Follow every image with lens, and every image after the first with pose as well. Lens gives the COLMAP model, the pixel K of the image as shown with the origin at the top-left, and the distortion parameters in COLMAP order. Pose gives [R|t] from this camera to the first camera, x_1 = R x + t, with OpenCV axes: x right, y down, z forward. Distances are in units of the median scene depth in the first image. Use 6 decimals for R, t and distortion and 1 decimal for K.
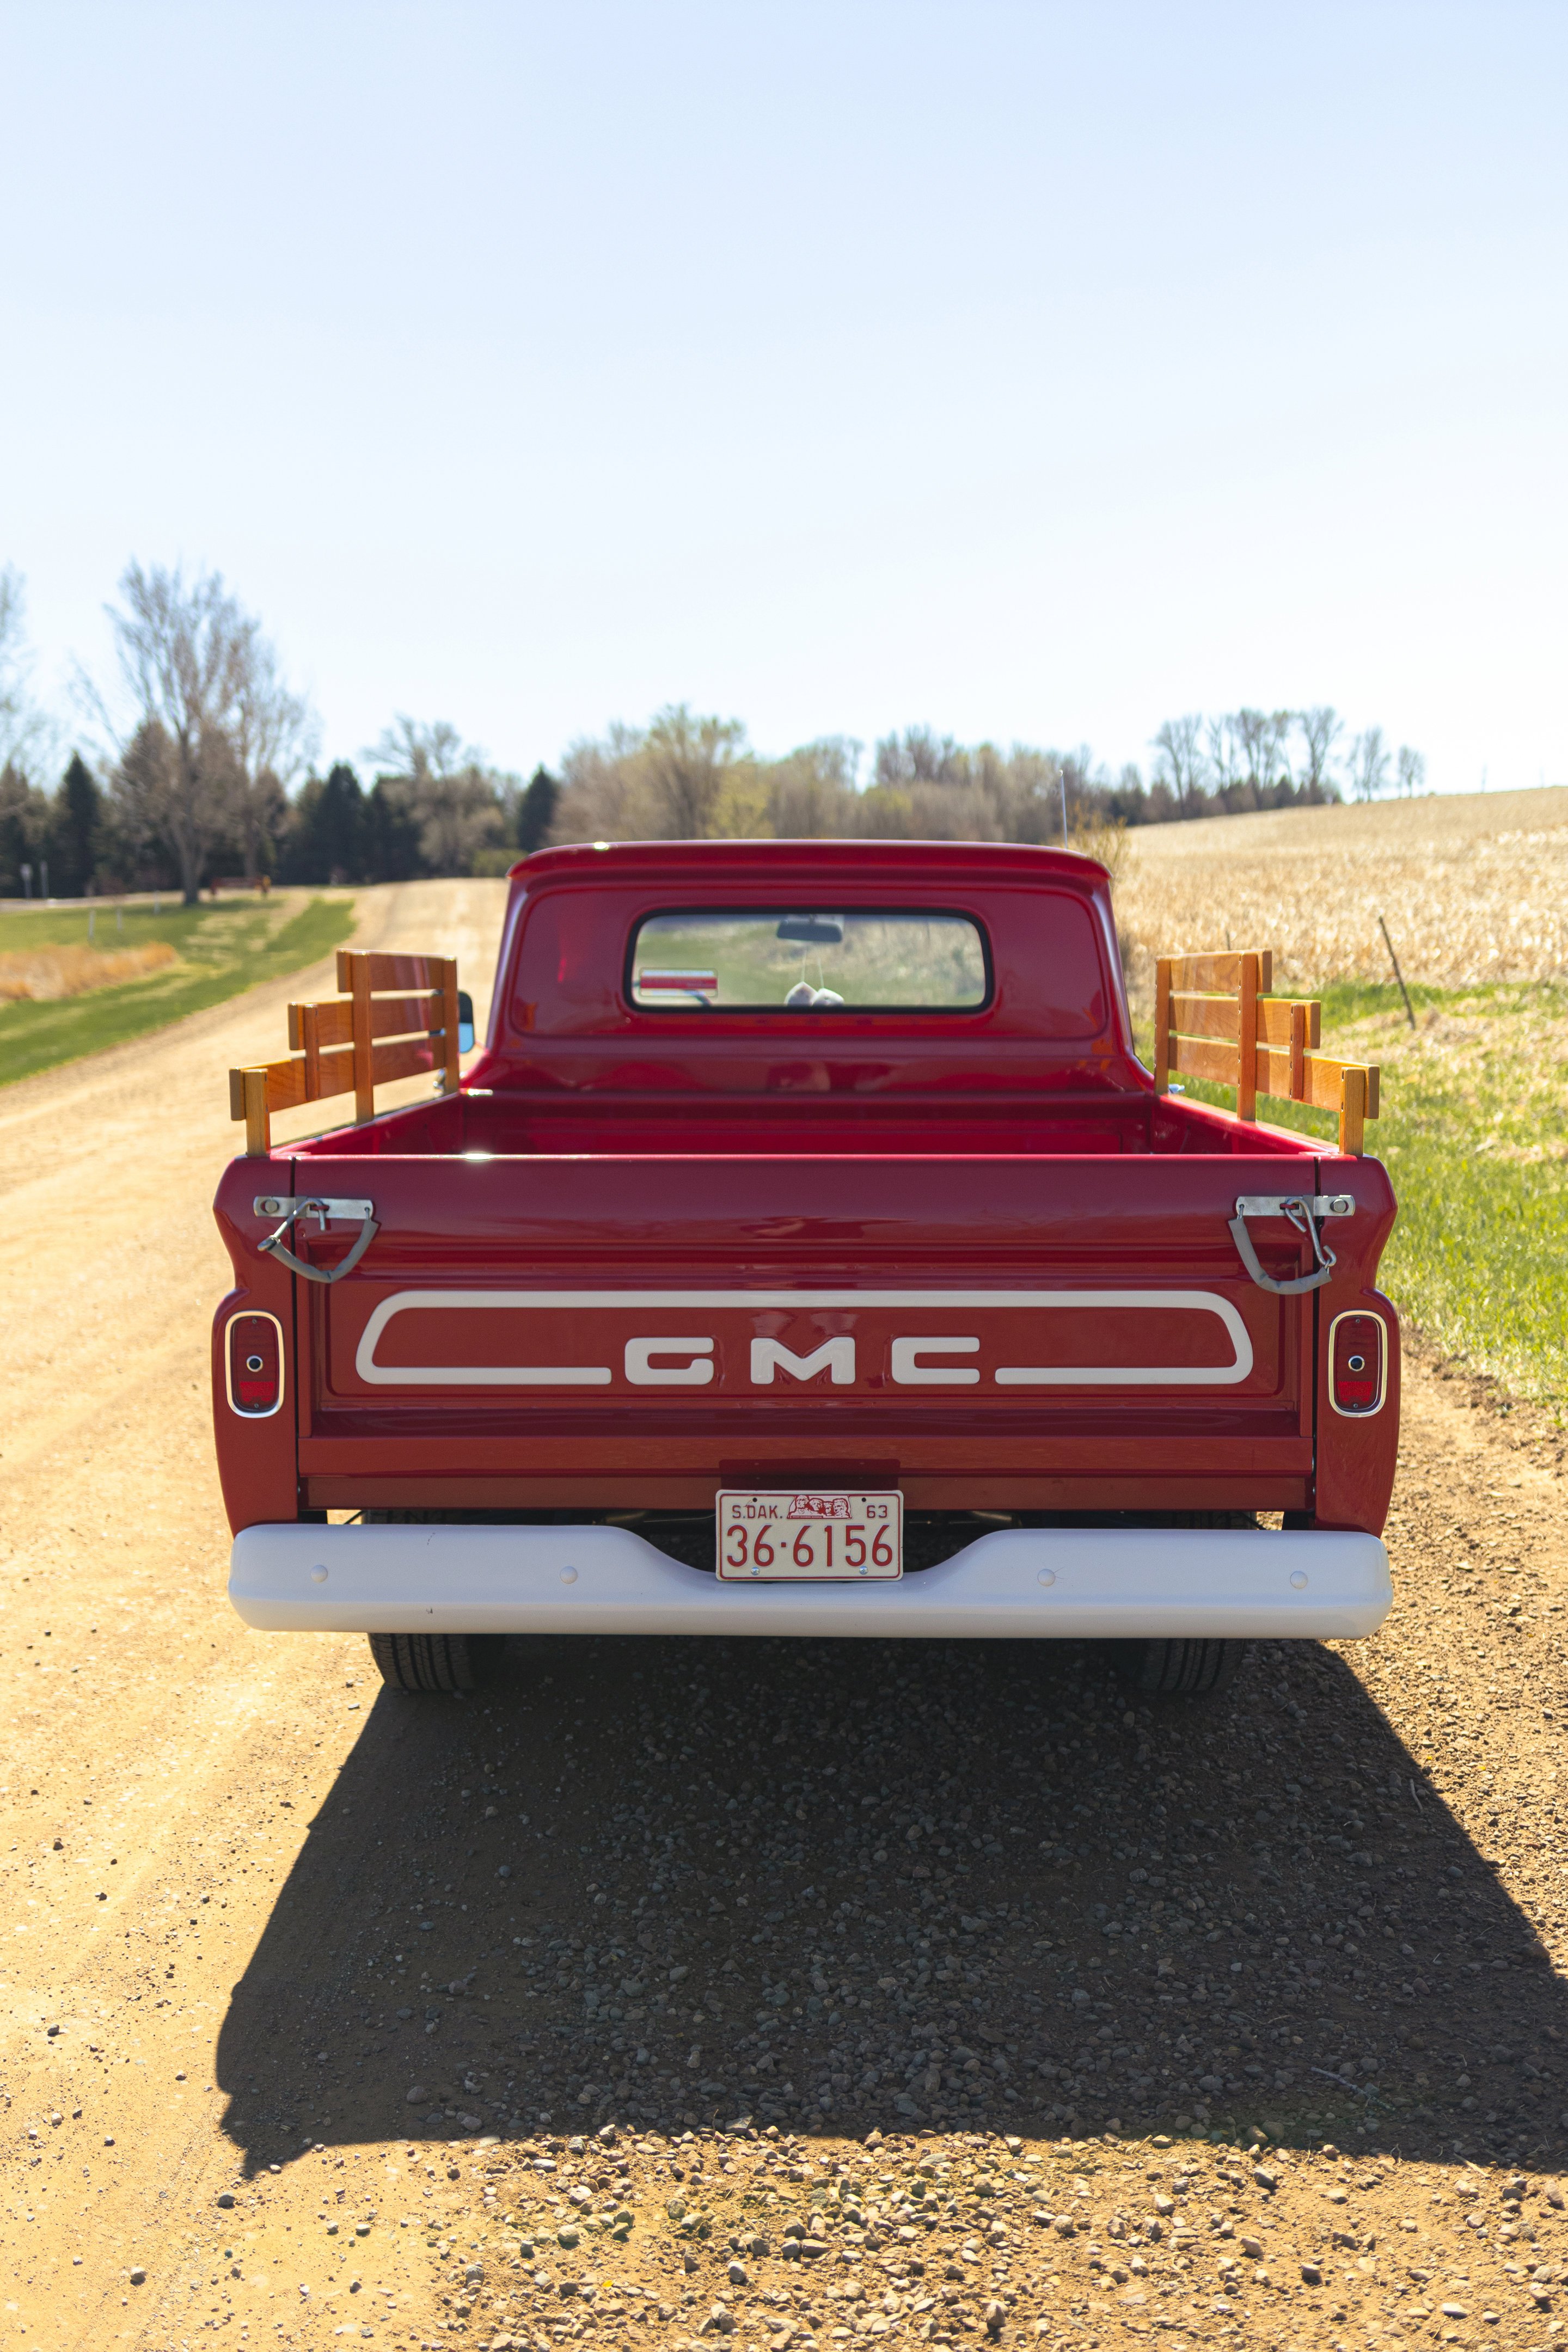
lens RADIAL K [[2717.7, 0, 832.7], [0, 2717.7, 1058.0], [0, 0, 1]] dist [-0.002142, 0.005658]
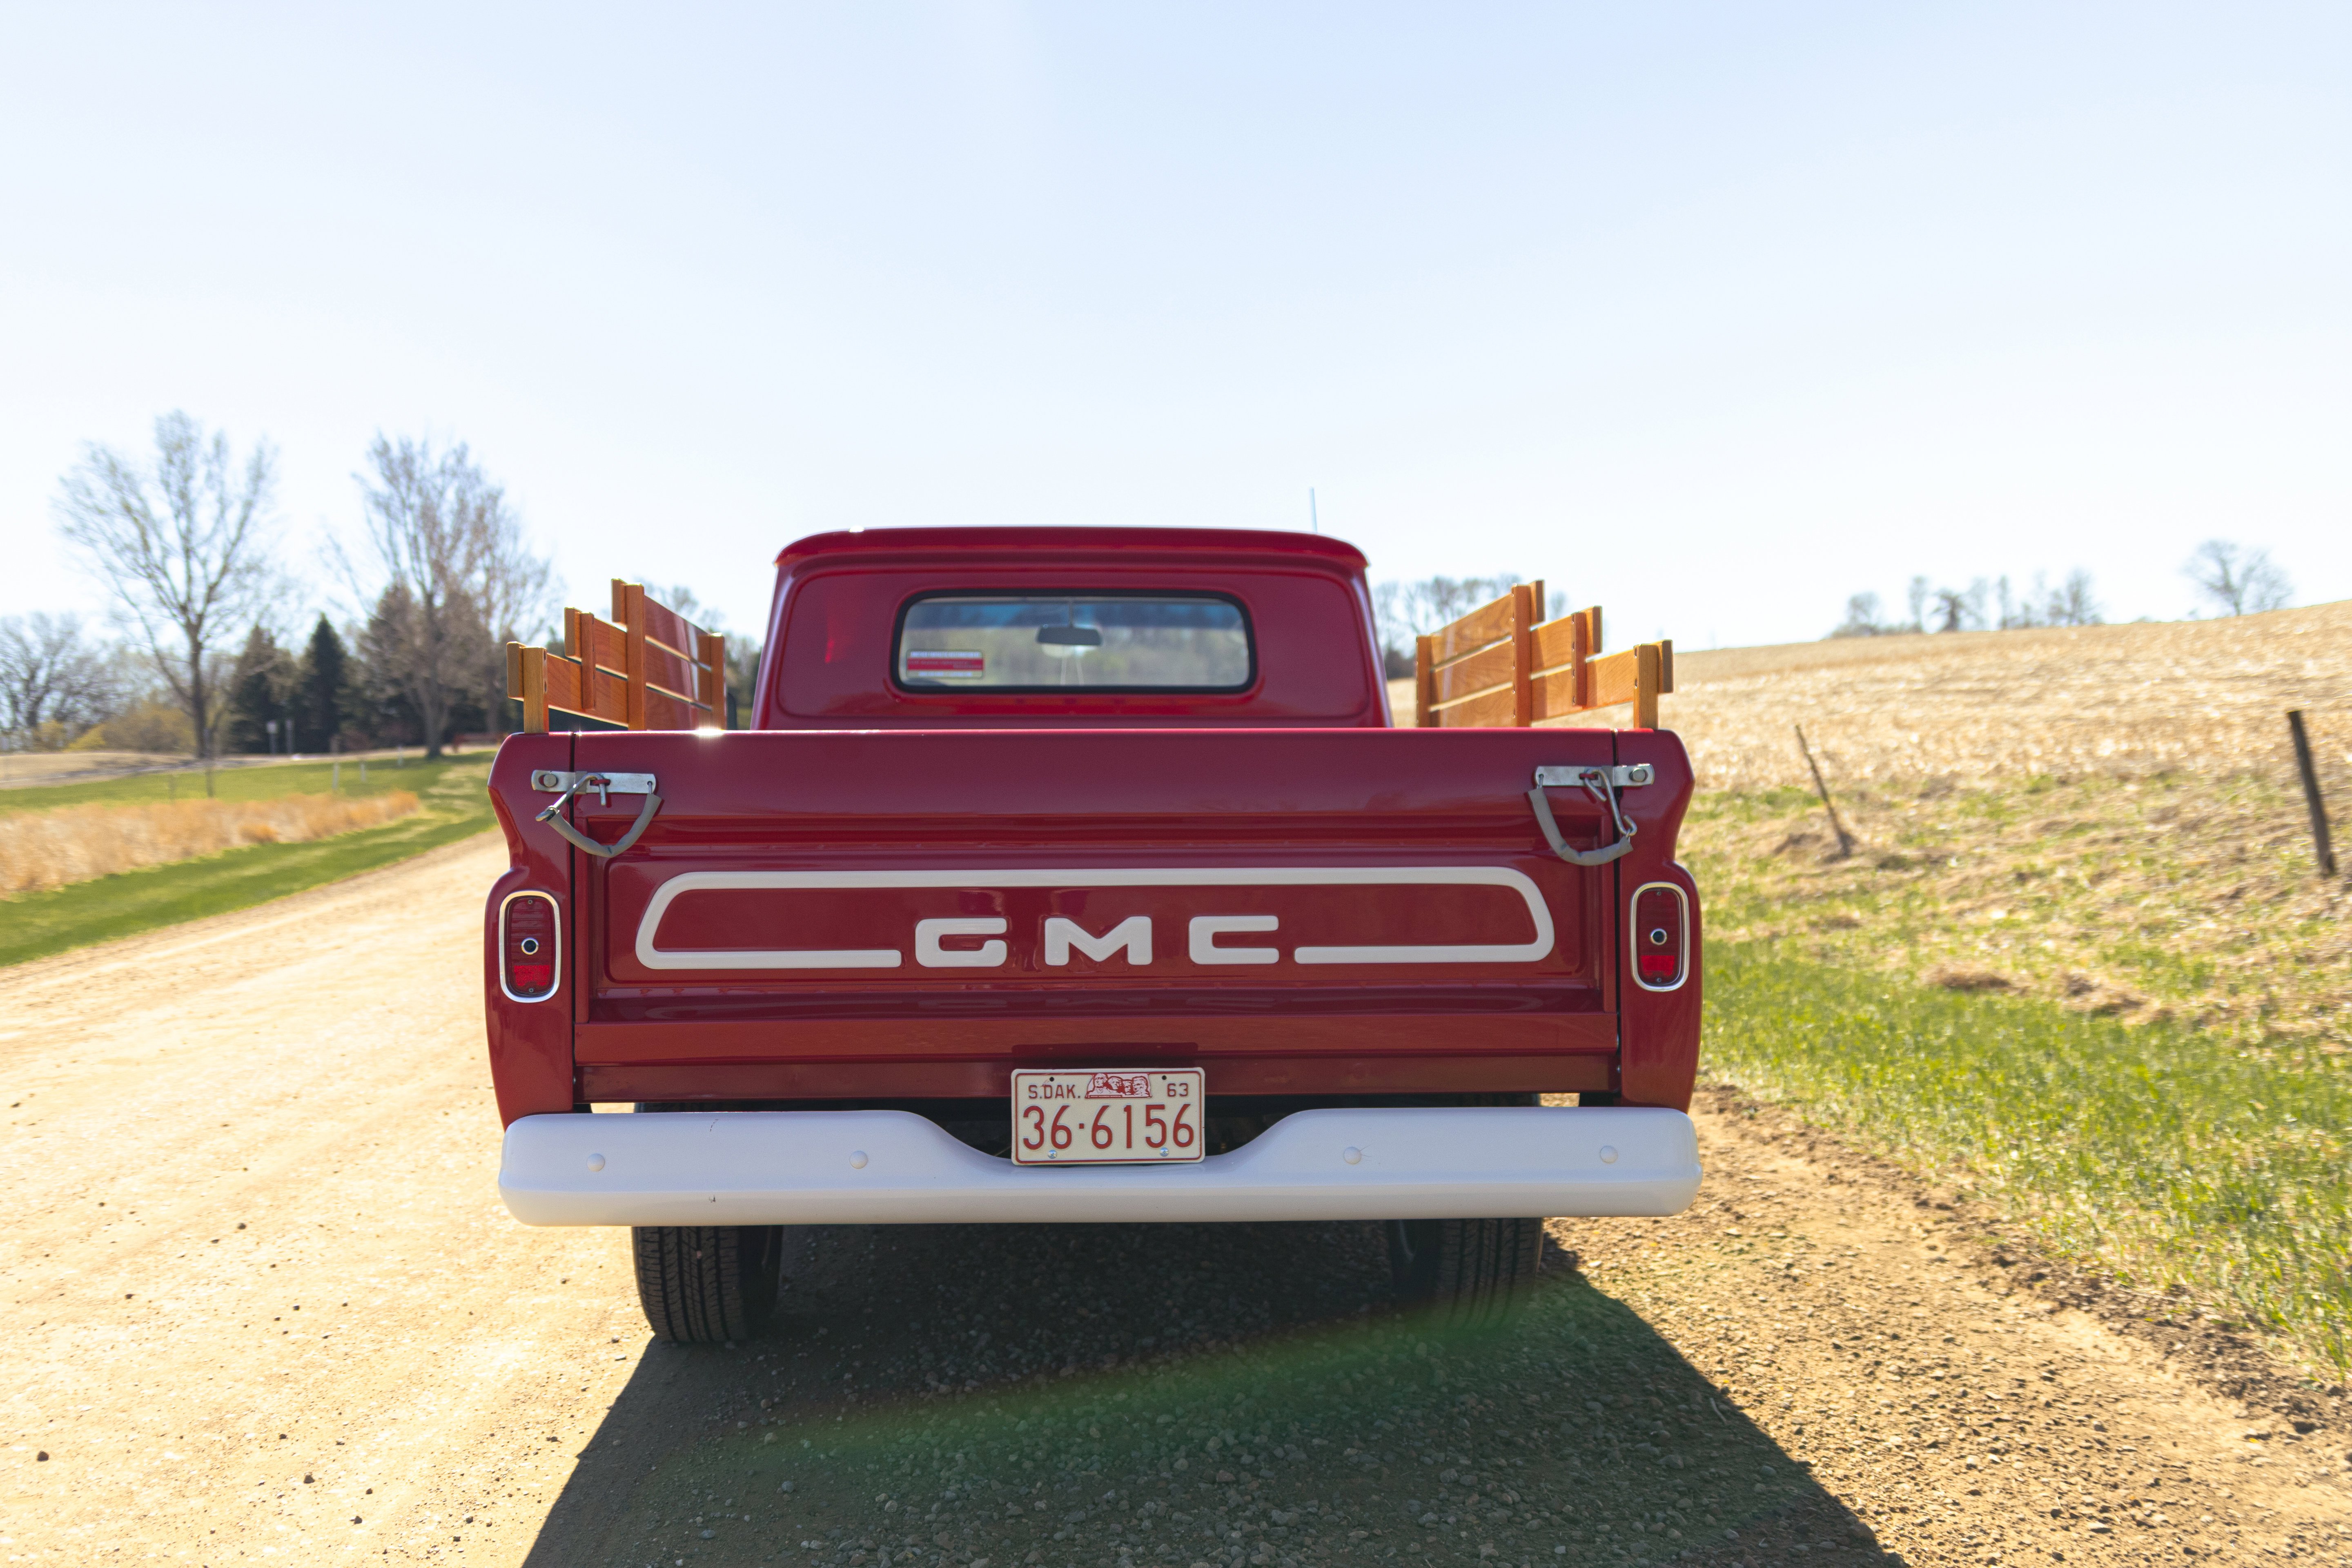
lens RADIAL K [[2518.2, 0, 1176.0], [0, 2518.2, 784.0], [0, 0, 1]] dist [-0.000302, -0.003817]
pose [[0.998118, -0.005267, 0.061104, -0.034756], [0.011009, 0.995510, -0.094011, 0.127975], [-0.060334, 0.094507, 0.993694, 0.085381]]
